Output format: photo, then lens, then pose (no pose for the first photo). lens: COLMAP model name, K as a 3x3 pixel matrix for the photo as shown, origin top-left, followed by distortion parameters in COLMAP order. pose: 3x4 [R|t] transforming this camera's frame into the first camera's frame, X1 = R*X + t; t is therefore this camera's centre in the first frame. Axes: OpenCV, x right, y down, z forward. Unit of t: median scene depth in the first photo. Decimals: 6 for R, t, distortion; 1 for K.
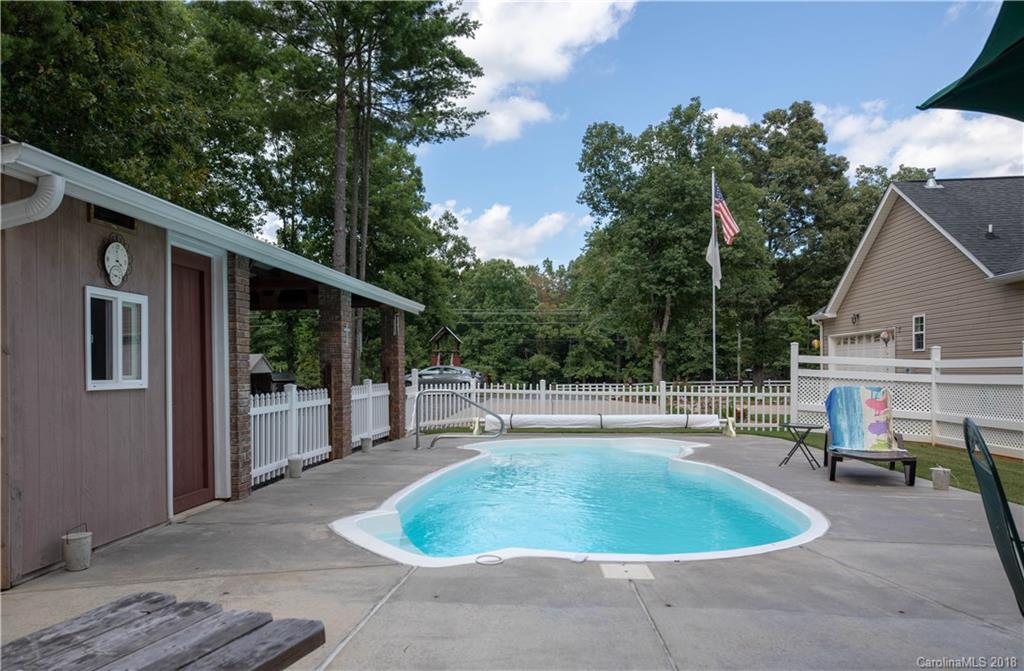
lens RADIAL K [[701.6, 0, 511.0], [0, 701.6, 343.3], [0, 0, 1]] dist [0.035117, 0.000868]
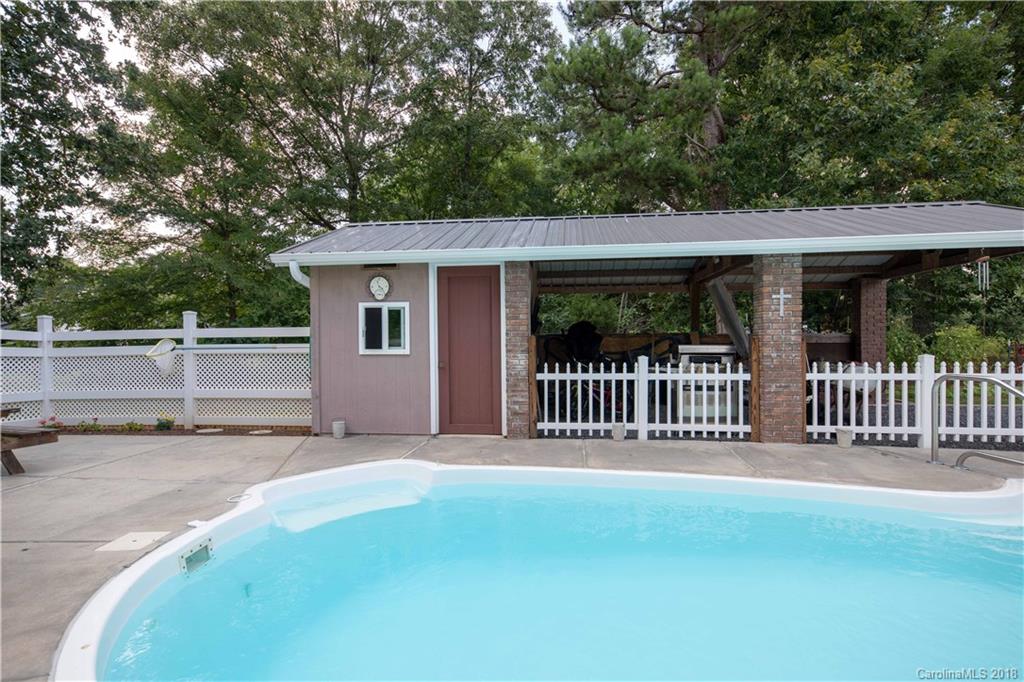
lens RADIAL K [[513.2, 0, 511.0], [0, 513.2, 336.1], [0, 0, 1]] dist [0.006704, 0.000949]
pose [[-0.026258, 0.003119, -0.999650, 0.847347], [0.039329, 0.999224, 0.002085, 0.028330], [0.998881, -0.039261, -0.026360, 1.456698]]
